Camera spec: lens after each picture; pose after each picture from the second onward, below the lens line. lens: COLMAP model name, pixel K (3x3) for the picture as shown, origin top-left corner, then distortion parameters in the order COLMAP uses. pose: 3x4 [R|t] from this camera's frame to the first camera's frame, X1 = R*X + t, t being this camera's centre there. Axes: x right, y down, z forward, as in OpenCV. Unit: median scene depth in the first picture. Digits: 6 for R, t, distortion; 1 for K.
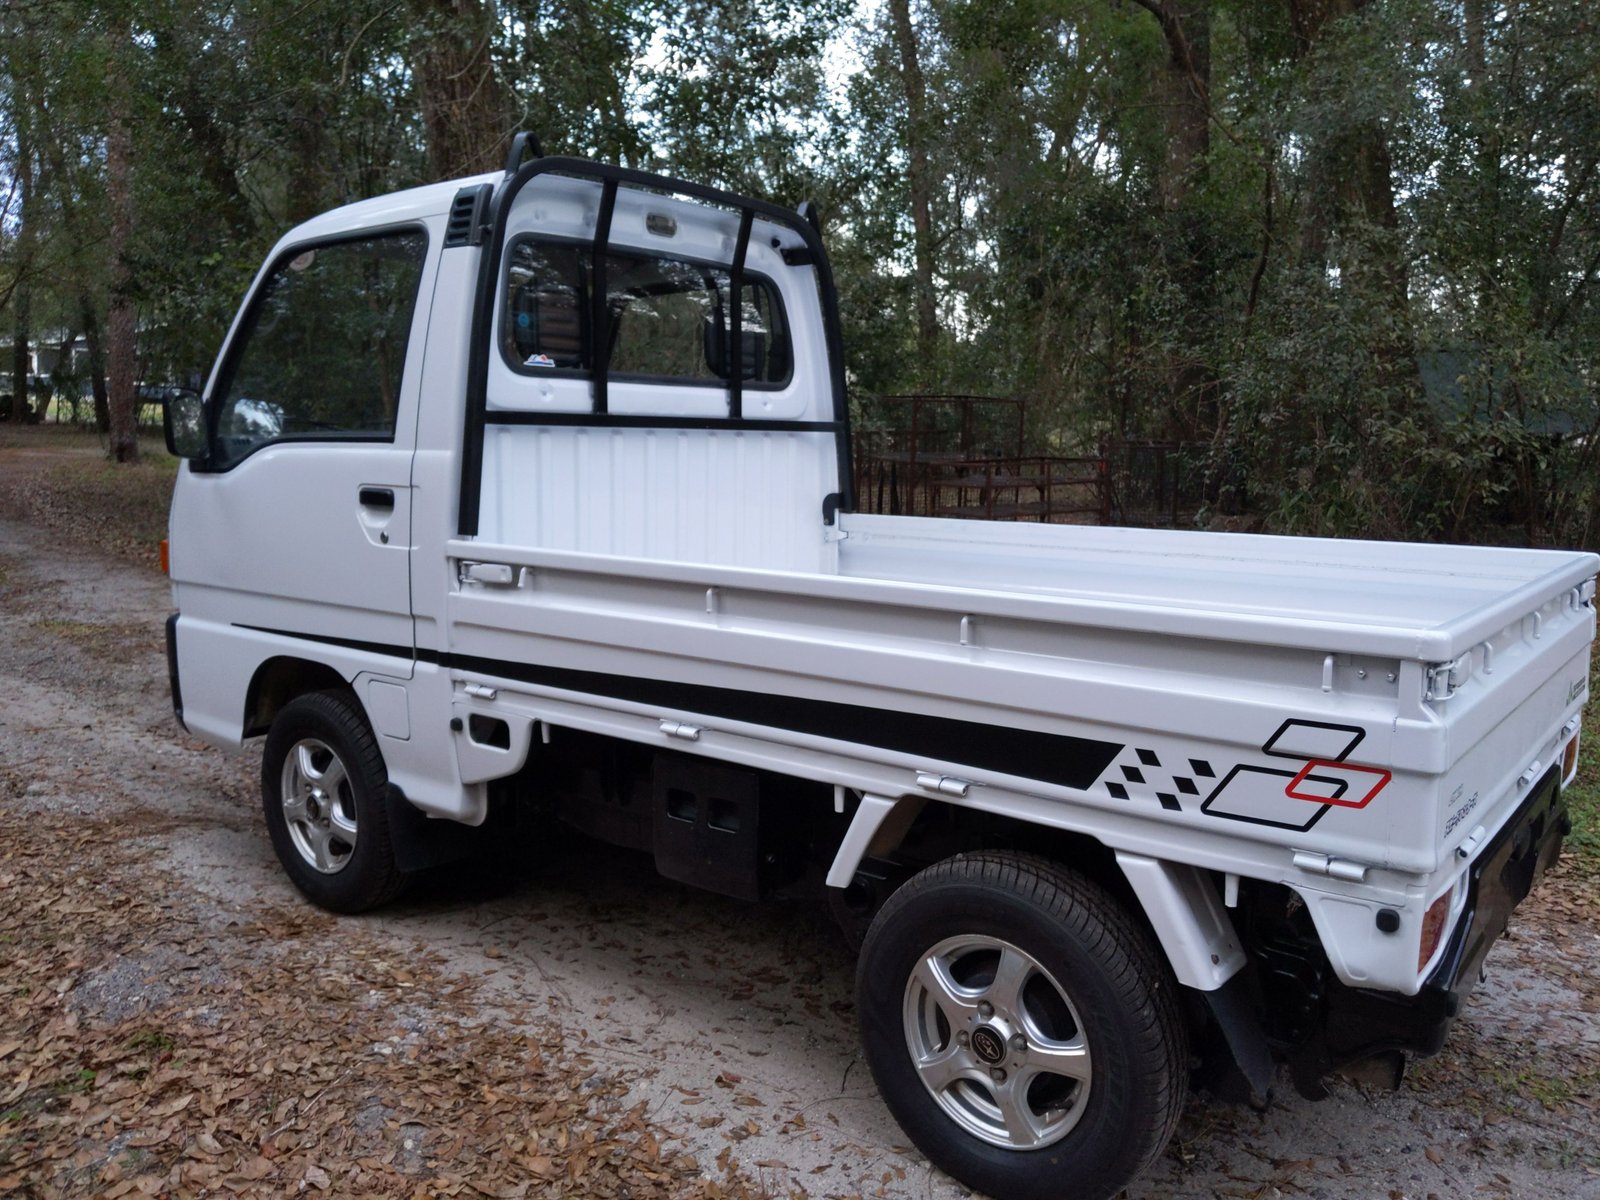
lens RADIAL K [[1268.5, 0, 792.9], [0, 1268.5, 606.0], [0, 0, 1]] dist [0.079596, -0.128107]
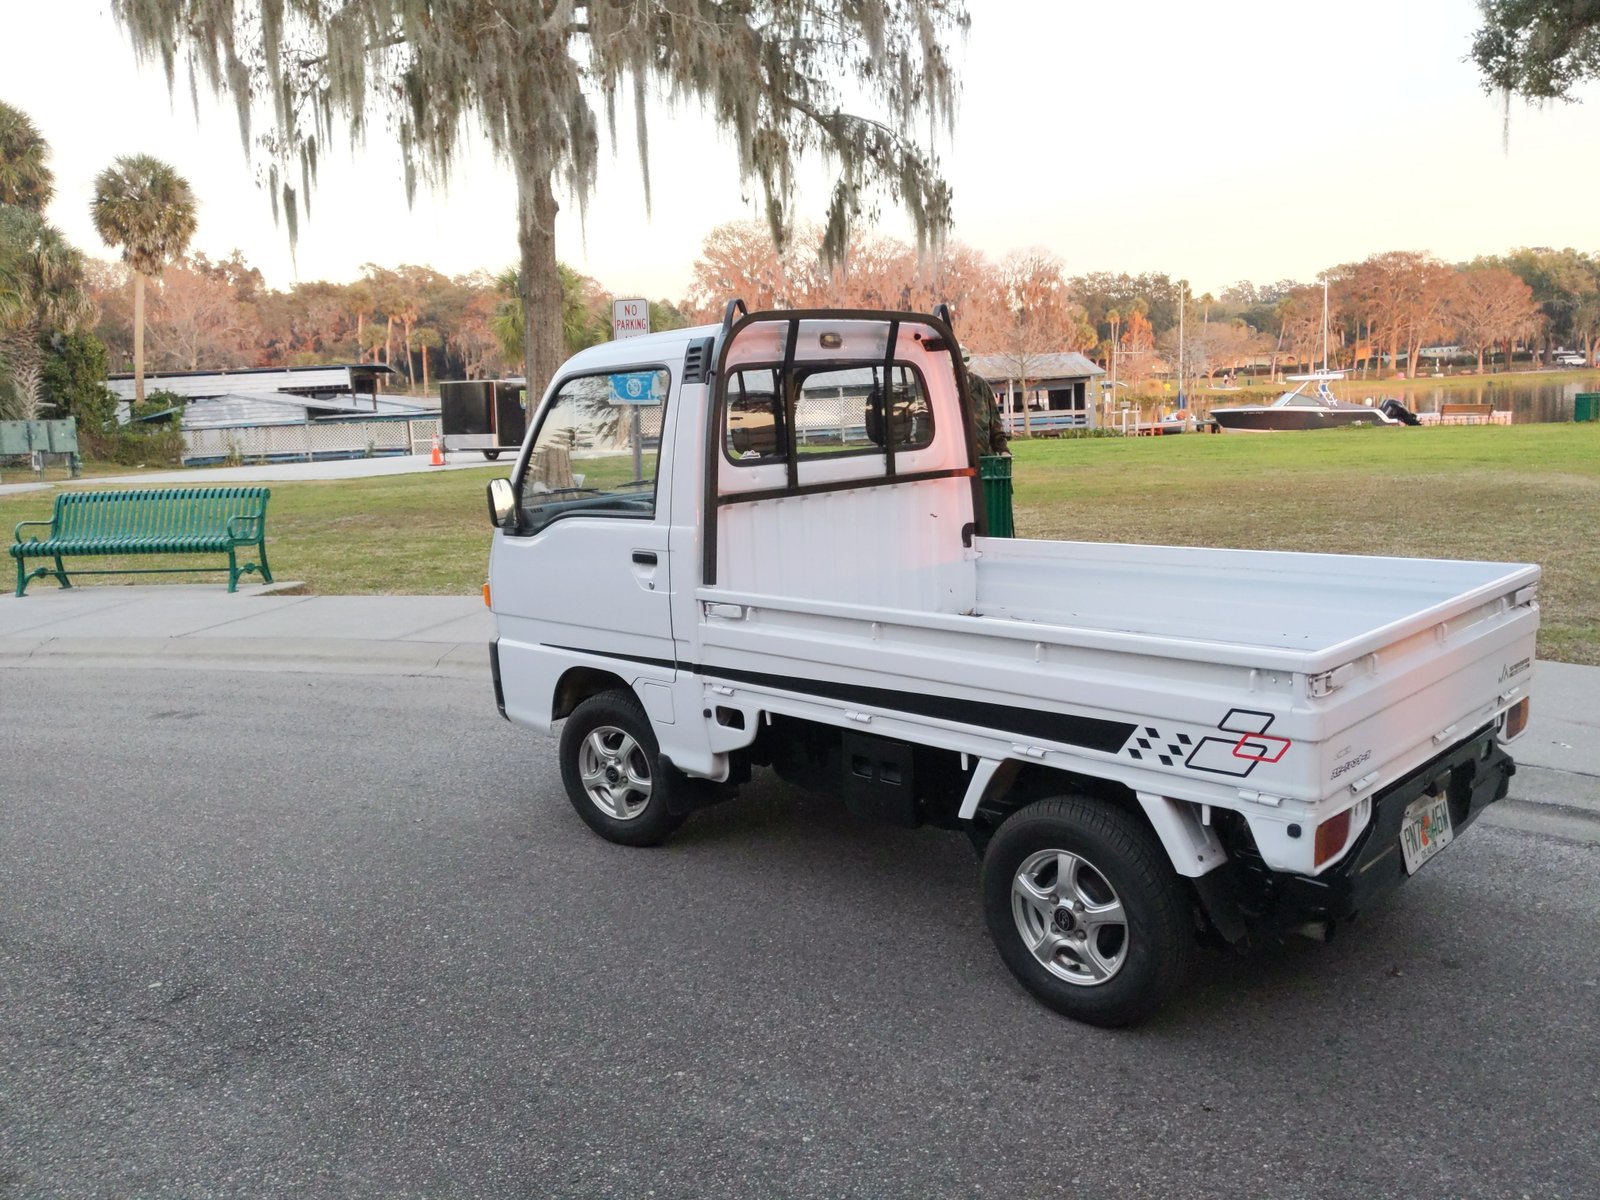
lens RADIAL K [[1265.7, 0, 809.3], [0, 1265.7, 578.5], [0, 0, 1]] dist [0.072626, -0.113124]
pose [[0.991797, -0.036275, -0.122566, 0.046223], [0.037787, 0.999235, 0.010038, -0.090583], [0.122108, -0.014587, 0.992410, -0.536065]]
